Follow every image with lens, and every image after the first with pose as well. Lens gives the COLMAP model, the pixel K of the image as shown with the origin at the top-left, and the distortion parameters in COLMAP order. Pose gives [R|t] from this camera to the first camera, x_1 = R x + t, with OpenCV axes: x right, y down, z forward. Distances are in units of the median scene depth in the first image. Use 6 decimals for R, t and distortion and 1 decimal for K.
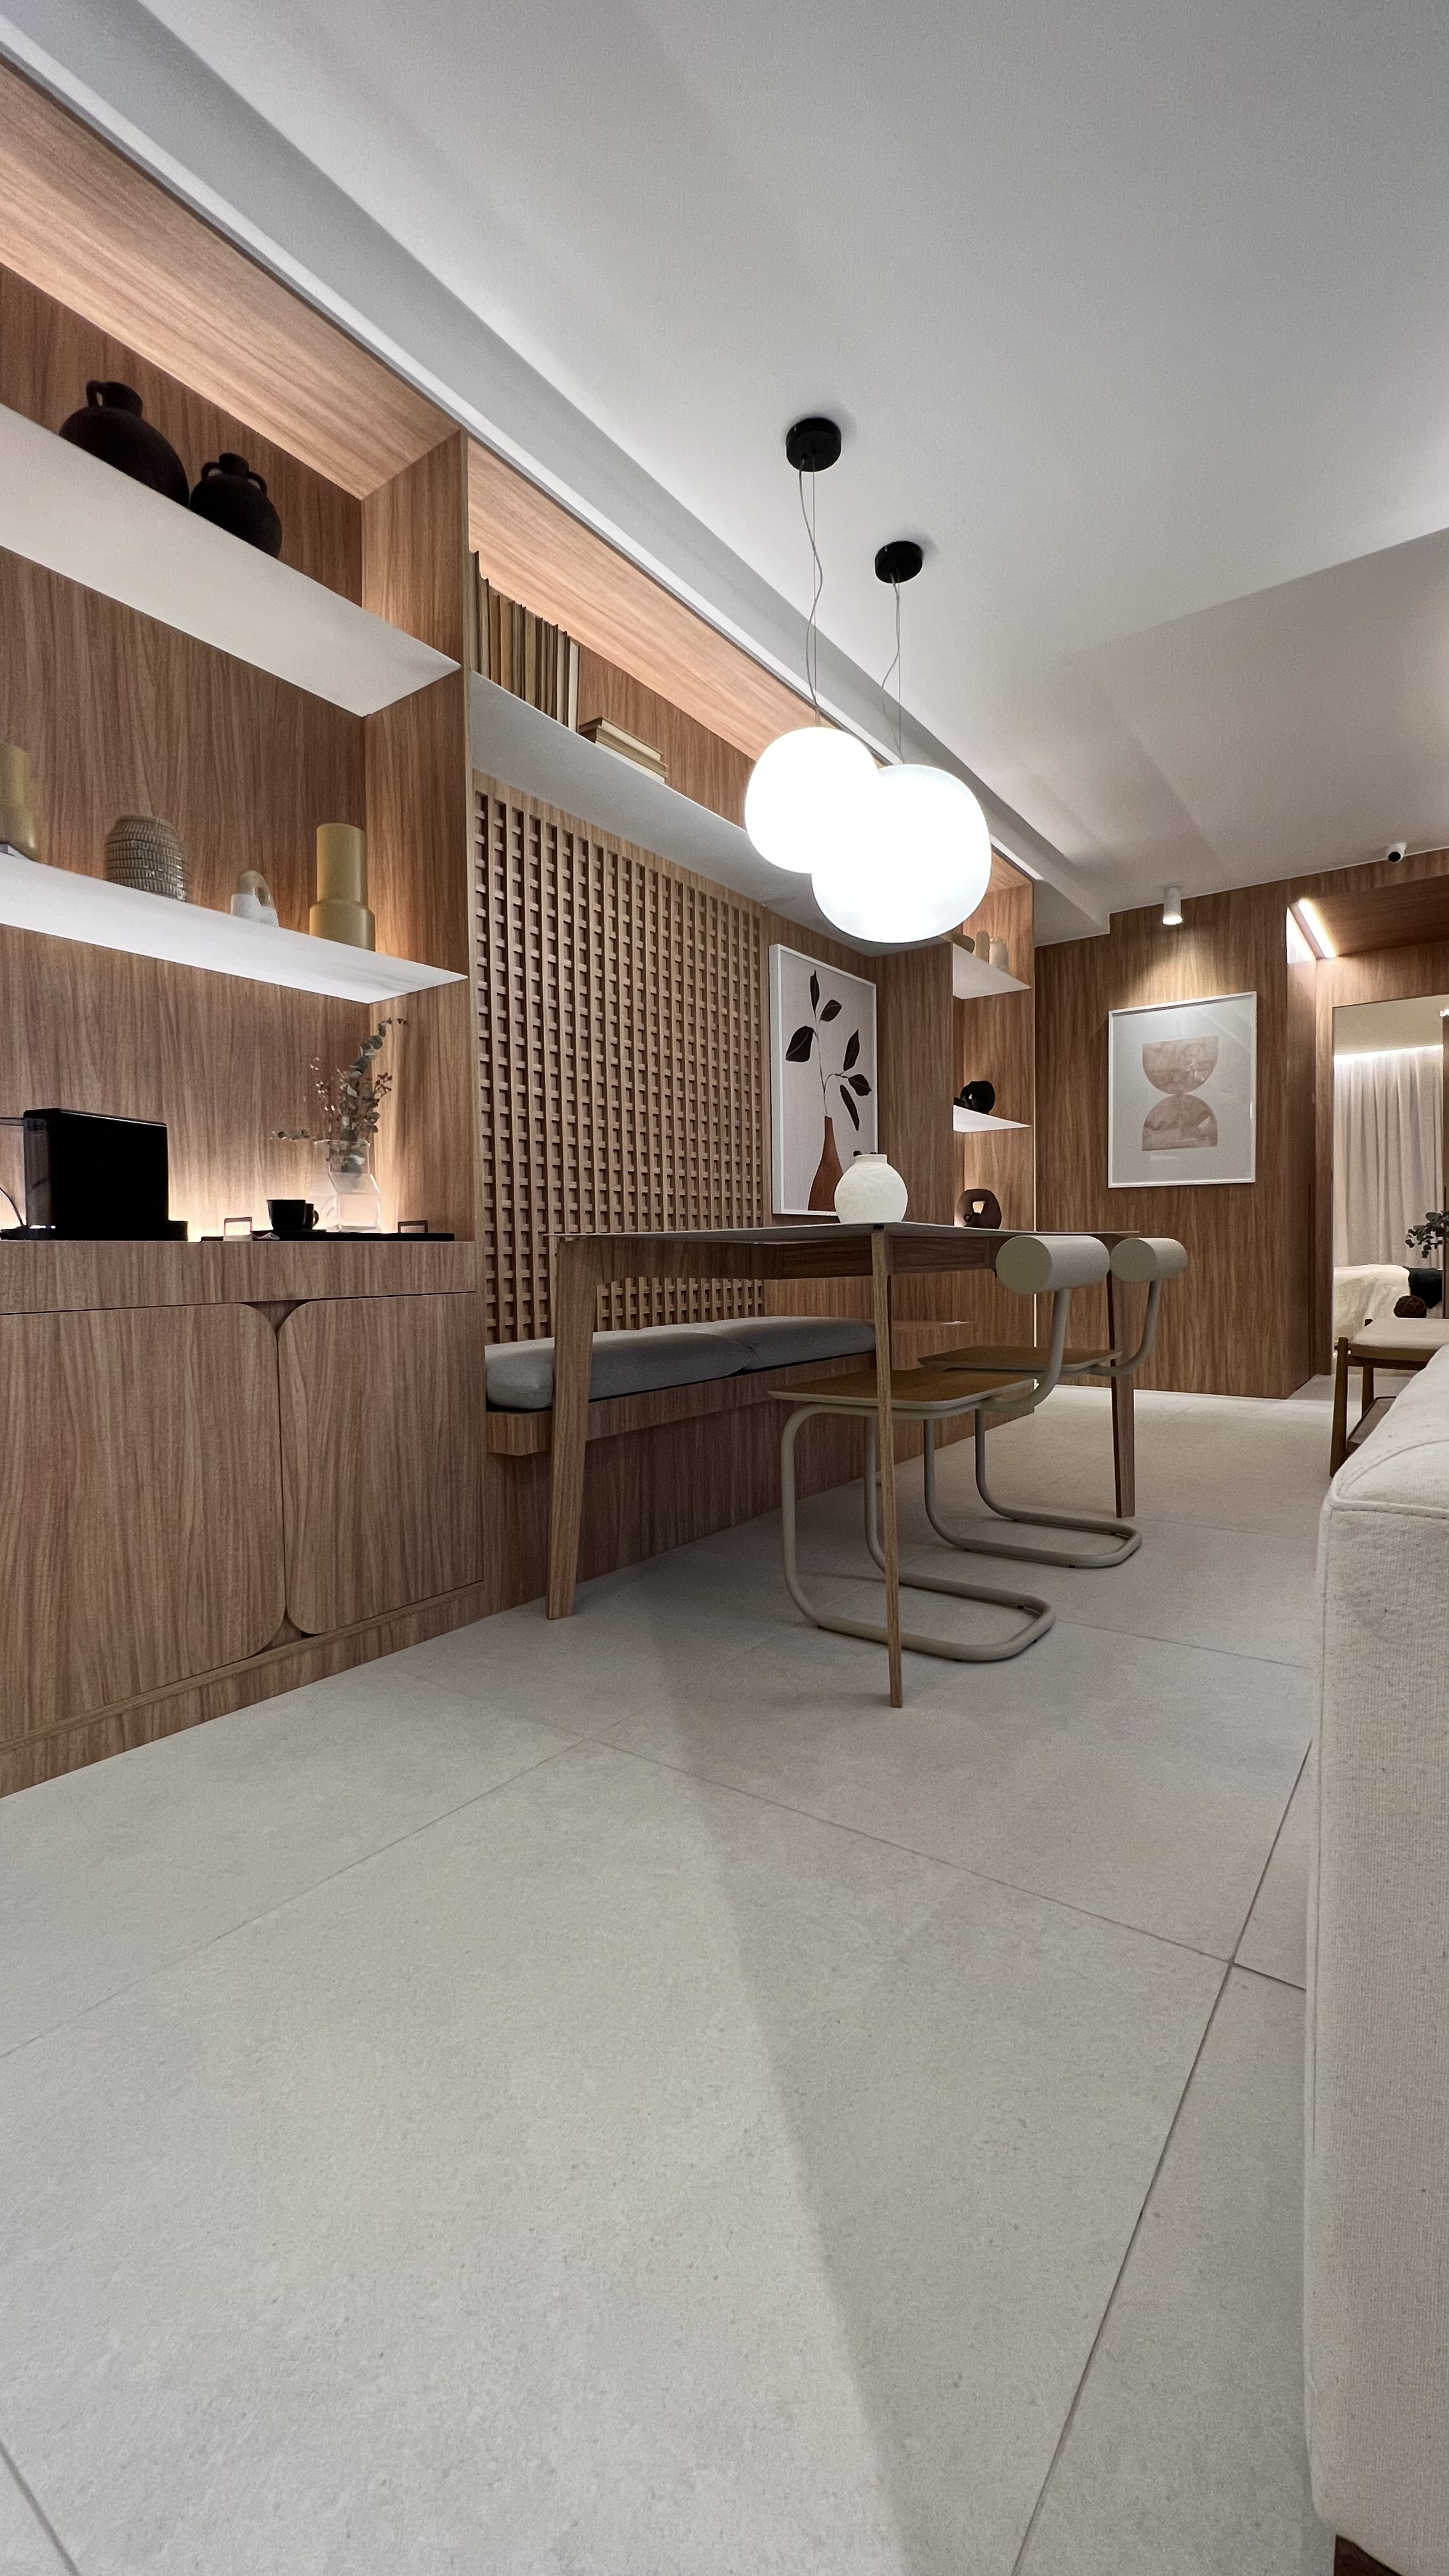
lens RADIAL K [[1036.9, 0, 718.2], [0, 1036.9, 1285.1], [0, 0, 1]] dist [-0.003473, -0.000044]
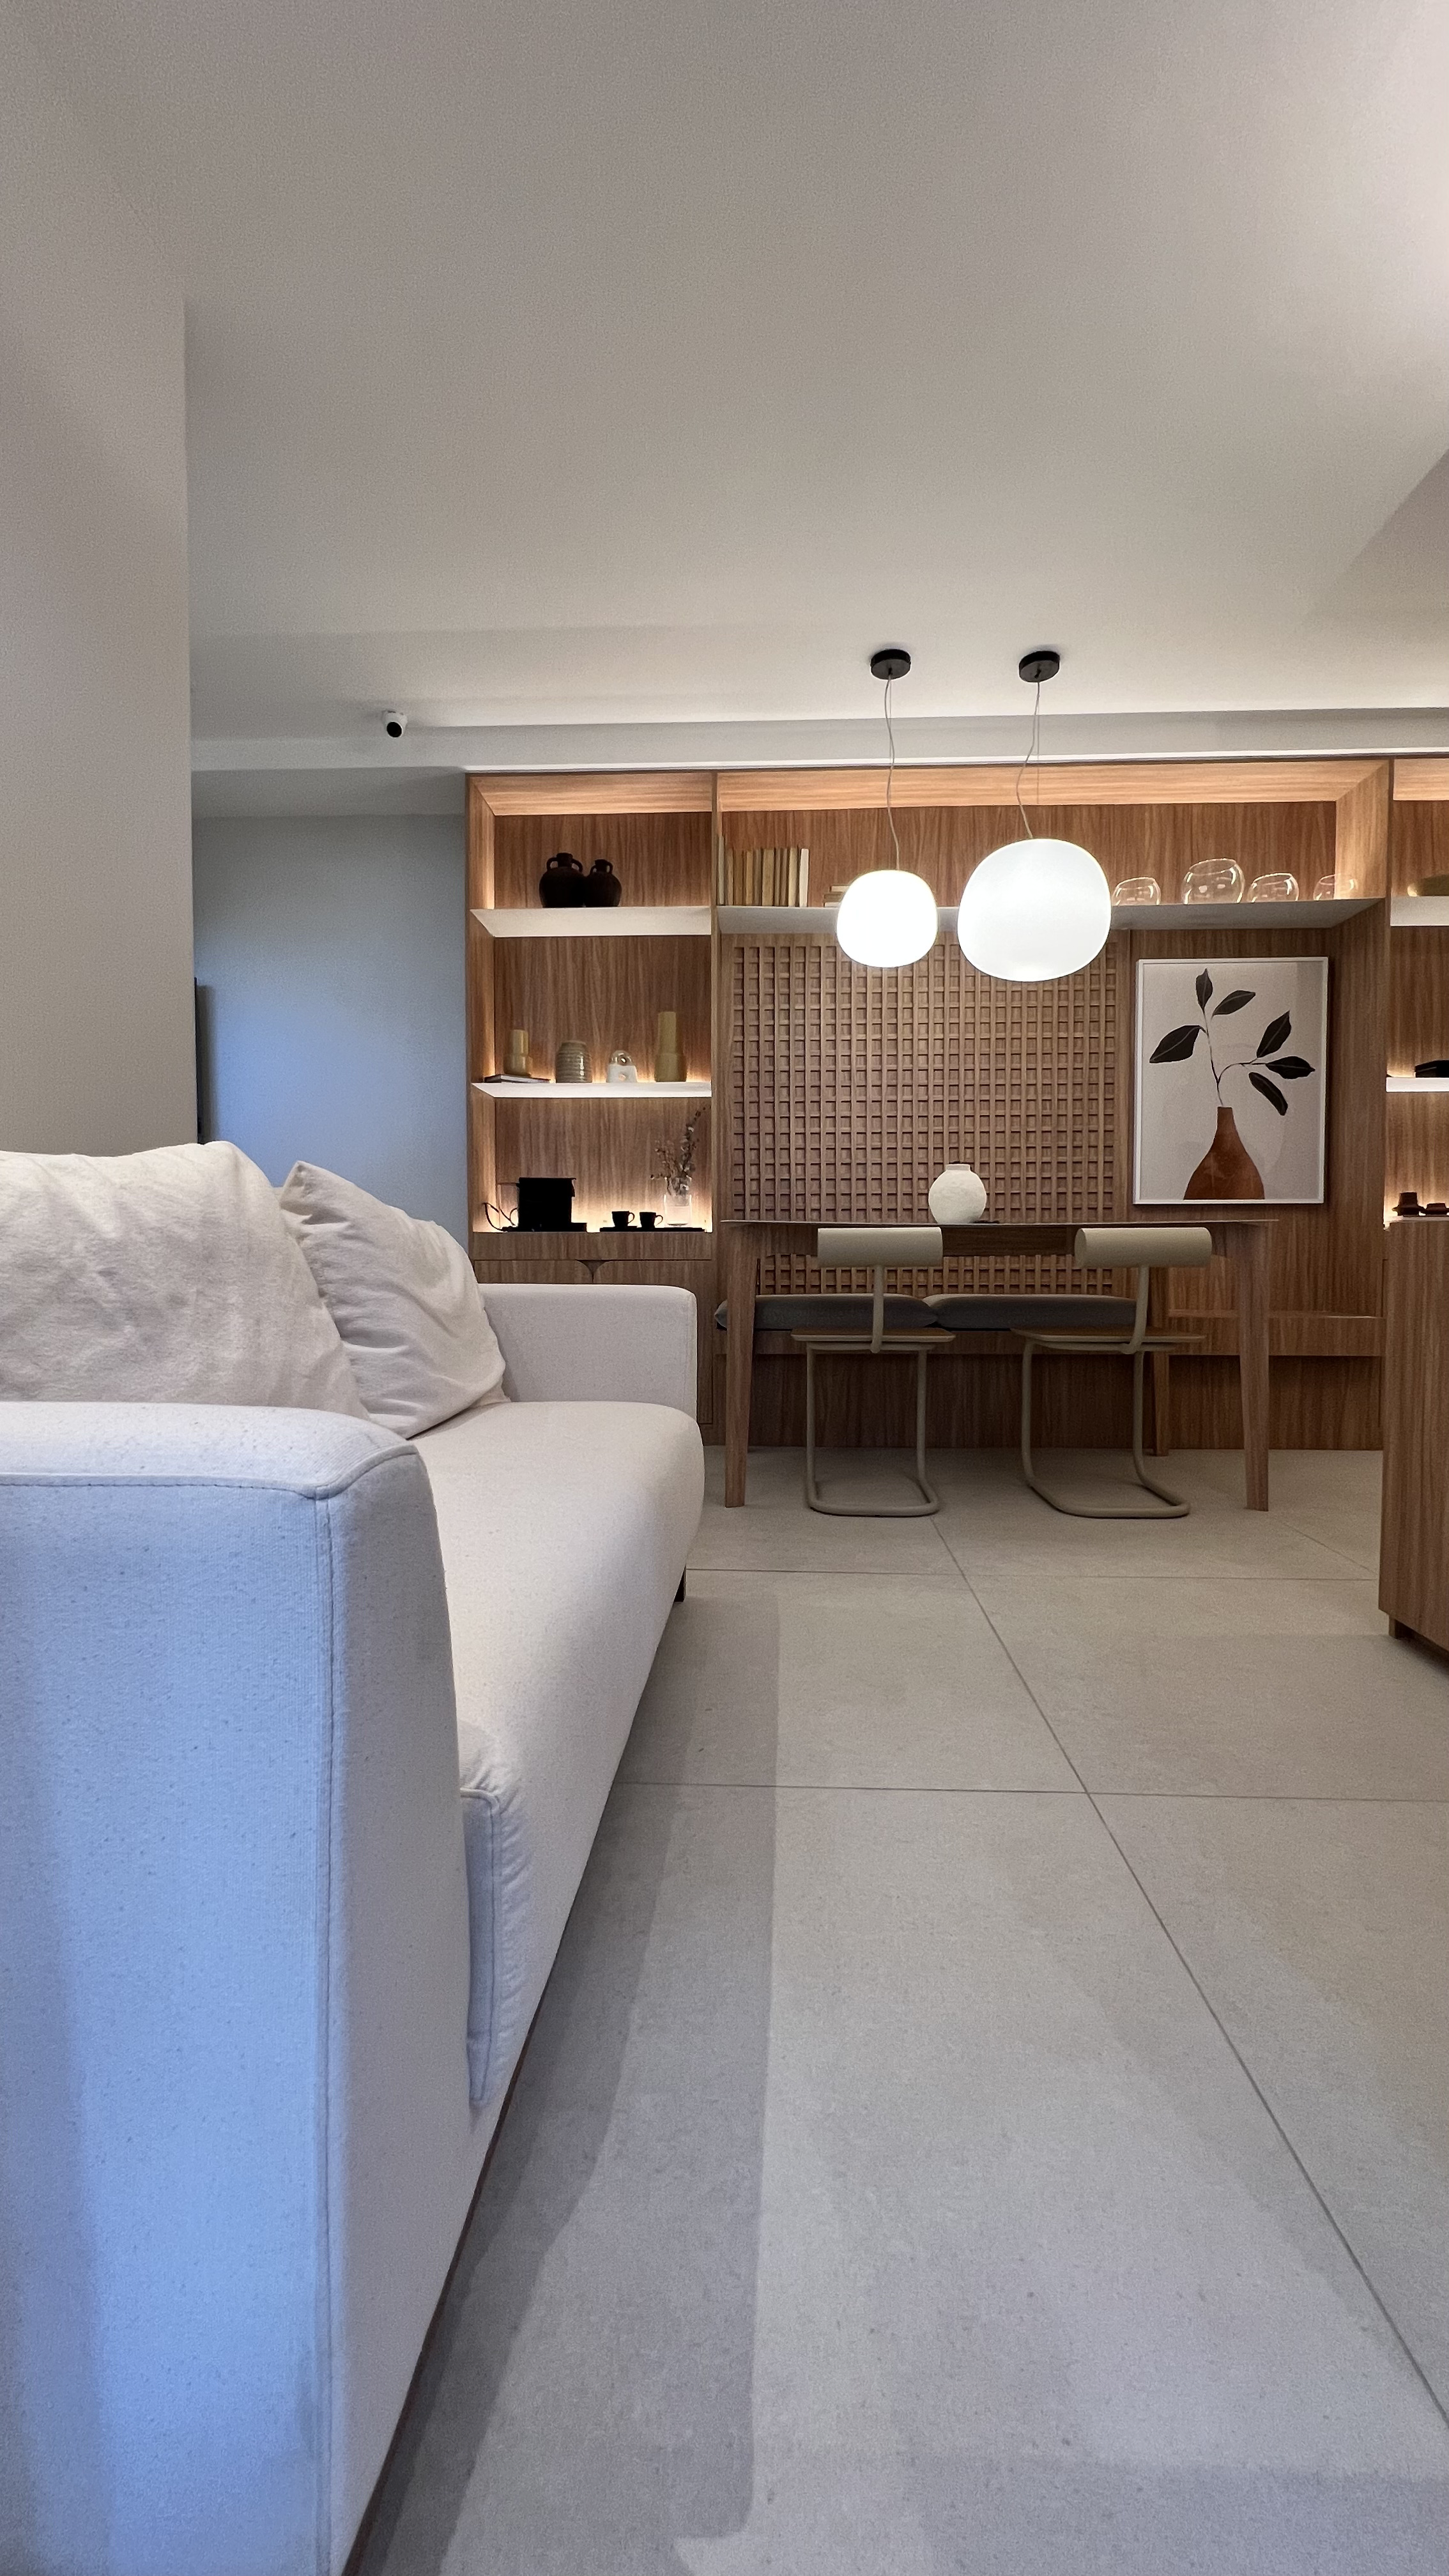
lens RADIAL K [[1036.9, 0, 729.4], [0, 1036.9, 1281.7], [0, 0, 1]] dist [-0.003473, -0.000044]
pose [[0.556610, 0.034653, -0.830051, 1.250937], [-0.030538, 0.999308, 0.021241, 0.004606], [0.830212, 0.013525, 0.557283, 0.048256]]
